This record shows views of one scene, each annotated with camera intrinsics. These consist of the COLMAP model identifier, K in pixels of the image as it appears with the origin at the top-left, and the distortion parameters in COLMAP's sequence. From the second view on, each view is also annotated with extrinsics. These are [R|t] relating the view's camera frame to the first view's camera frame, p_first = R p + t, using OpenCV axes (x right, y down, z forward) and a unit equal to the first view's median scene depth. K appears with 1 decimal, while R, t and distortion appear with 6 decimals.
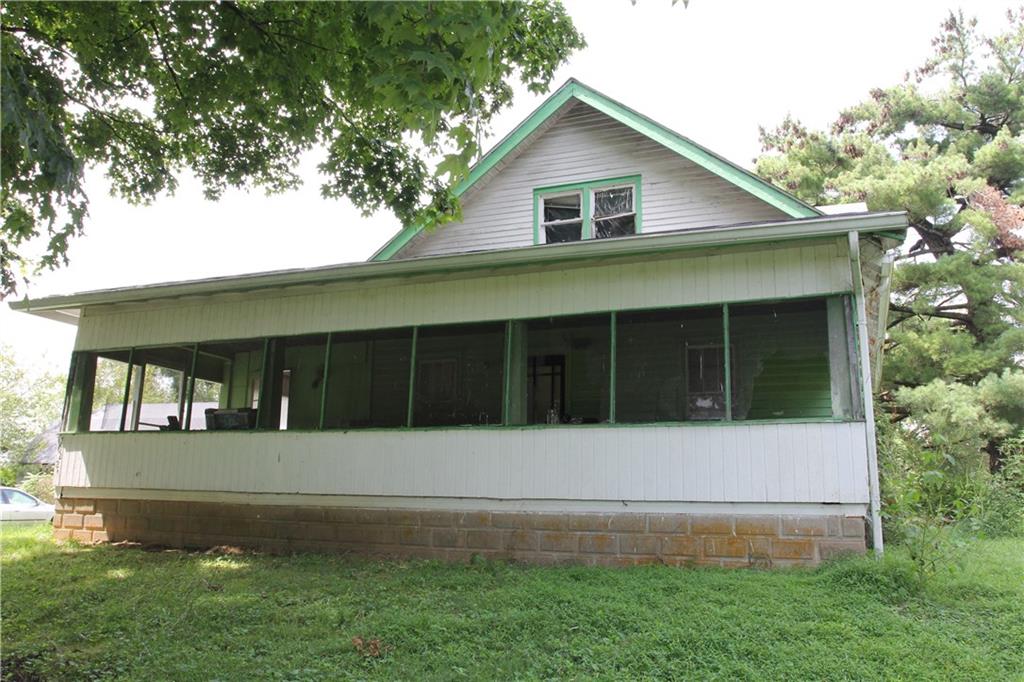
lens RADIAL K [[801.1, 0, 518.4], [0, 801.1, 347.0], [0, 0, 1]] dist [-0.090129, 0.046425]
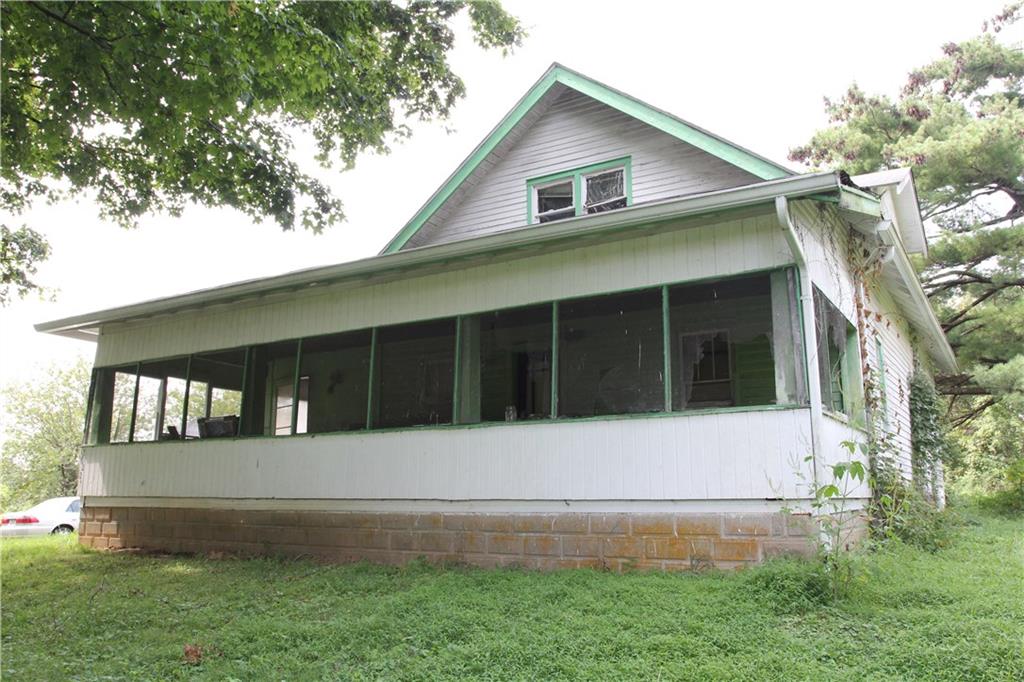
lens RADIAL K [[801.1, 0, 516.5], [0, 801.1, 341.1], [0, 0, 1]] dist [-0.090129, 0.046425]
pose [[0.987113, -0.050622, -0.151804, 0.185148], [0.049873, 0.998717, -0.008741, 0.007657], [0.152052, 0.001057, 0.988372, 0.043383]]
